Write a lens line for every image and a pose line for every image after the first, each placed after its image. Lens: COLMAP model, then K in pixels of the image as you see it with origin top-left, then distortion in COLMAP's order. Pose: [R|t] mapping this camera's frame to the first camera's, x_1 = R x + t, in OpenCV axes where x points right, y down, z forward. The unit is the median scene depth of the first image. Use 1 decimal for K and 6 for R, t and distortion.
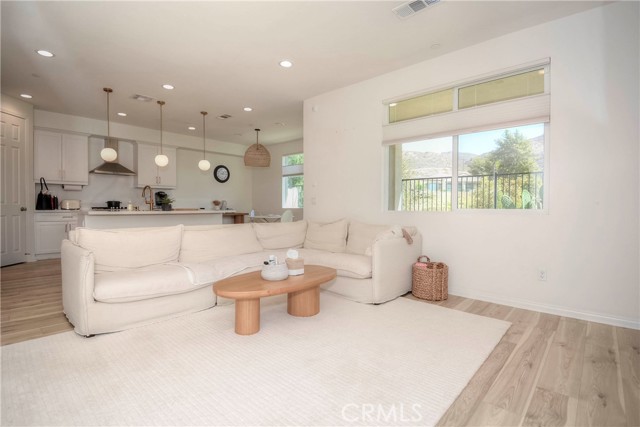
lens RADIAL K [[307.5, 0, 321.4], [0, 307.5, 209.1], [0, 0, 1]] dist [-0.018921, -0.003842]
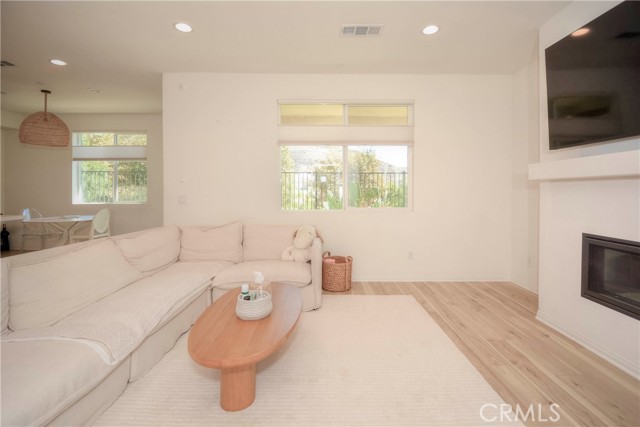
lens RADIAL K [[286.1, 0, 332.0], [0, 286.1, 197.6], [0, 0, 1]] dist [-0.000874, -0.012499]
pose [[0.731339, -0.017135, 0.681799, -0.374455], [0.009555, 0.999844, 0.014879, -0.060335], [-0.681947, -0.004367, 0.731389, 0.255681]]
